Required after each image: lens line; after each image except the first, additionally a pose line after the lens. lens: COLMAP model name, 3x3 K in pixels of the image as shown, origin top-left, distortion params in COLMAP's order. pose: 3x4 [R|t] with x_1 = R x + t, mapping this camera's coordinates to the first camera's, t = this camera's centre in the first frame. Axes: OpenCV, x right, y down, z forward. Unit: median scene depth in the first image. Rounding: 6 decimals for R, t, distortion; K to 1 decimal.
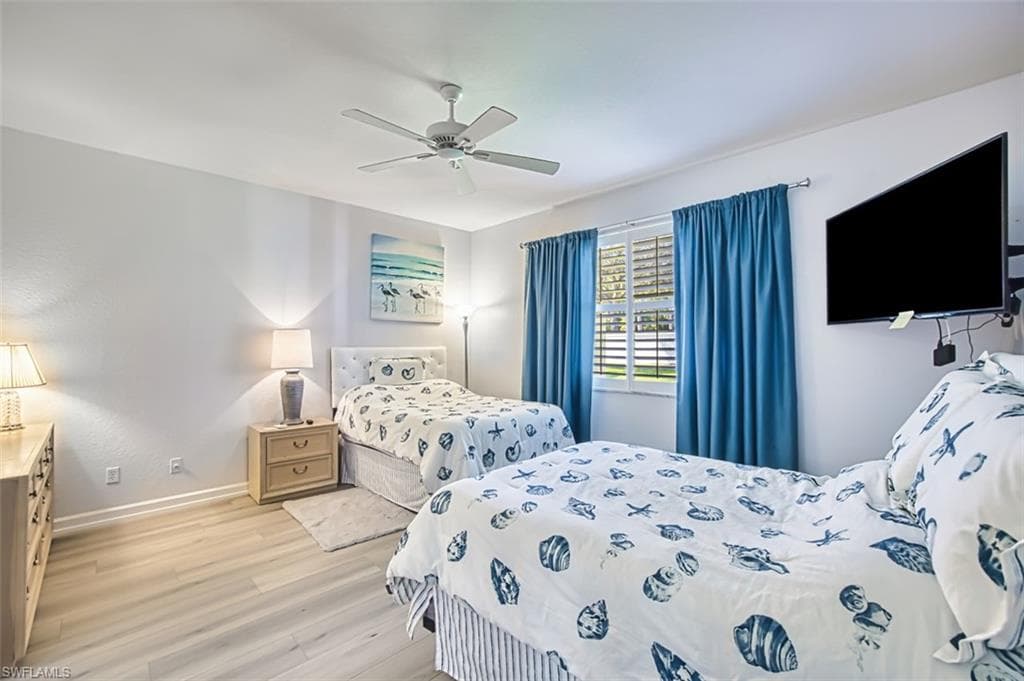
lens RADIAL K [[434.9, 0, 512.1], [0, 434.9, 342.6], [0, 0, 1]] dist [-0.016664, 0.001276]
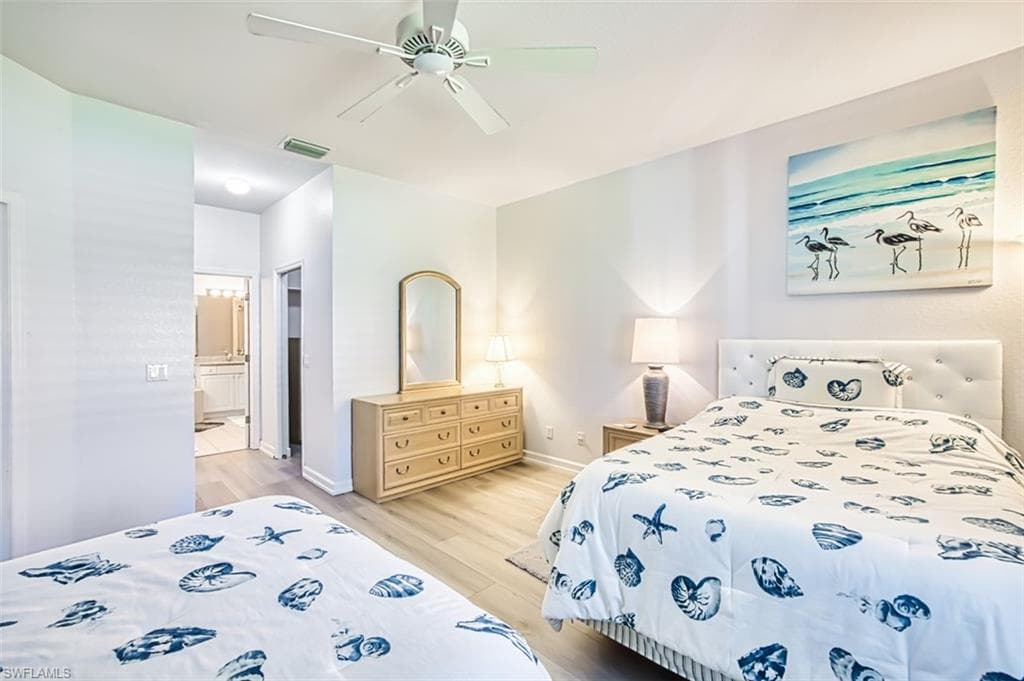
lens RADIAL K [[434.9, 0, 511.2], [0, 434.9, 340.0], [0, 0, 1]] dist [-0.016664, 0.001276]
pose [[0.008512, 0.010287, -0.999911, 0.309145], [0.001213, 0.999946, 0.010298, 0.003996], [0.999963, -0.001301, 0.008499, 0.622304]]
